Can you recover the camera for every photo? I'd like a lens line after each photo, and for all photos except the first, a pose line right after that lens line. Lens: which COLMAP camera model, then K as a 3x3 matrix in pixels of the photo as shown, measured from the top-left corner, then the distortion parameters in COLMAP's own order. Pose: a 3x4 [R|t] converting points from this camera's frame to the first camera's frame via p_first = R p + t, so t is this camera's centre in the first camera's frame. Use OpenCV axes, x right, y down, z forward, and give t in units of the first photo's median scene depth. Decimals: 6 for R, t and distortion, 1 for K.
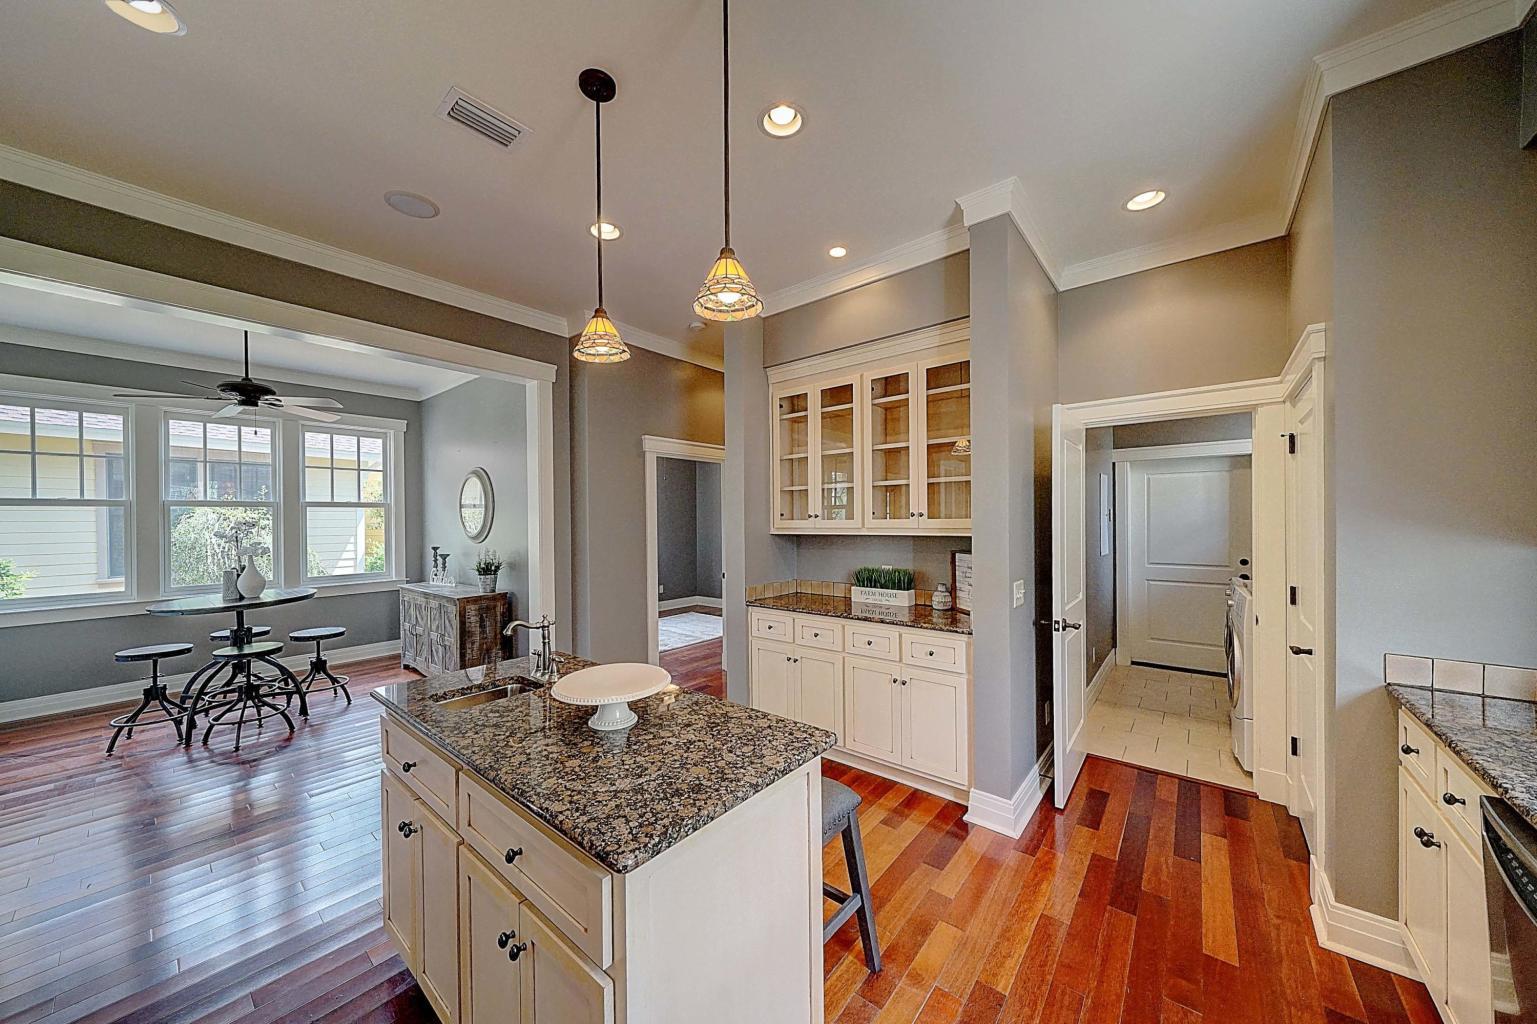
lens RADIAL K [[526.4, 0, 752.3], [0, 526.4, 521.0], [0, 0, 1]] dist [0.002005, -0.000572]
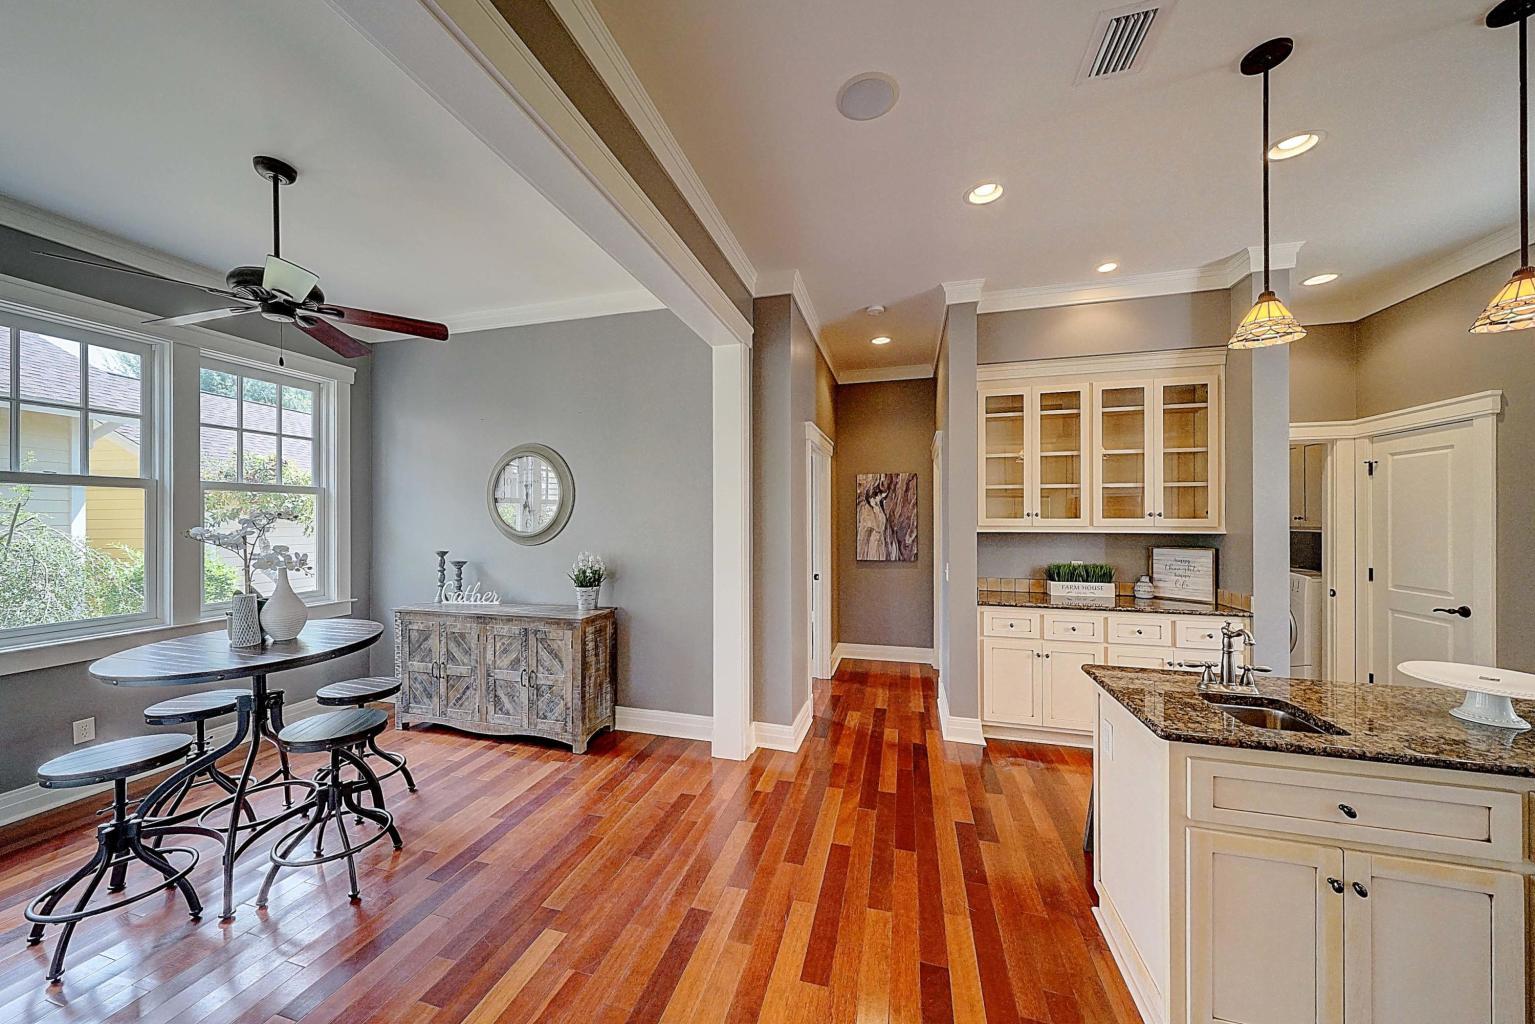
lens RADIAL K [[525.7, 0, 756.4], [0, 525.7, 516.0], [0, 0, 1]] dist [0.002005, -0.000572]
pose [[0.914129, 0.011175, 0.405269, -0.790572], [-0.008024, 0.999923, -0.009475, 0.007426], [-0.405344, 0.005409, 0.914148, 0.273855]]
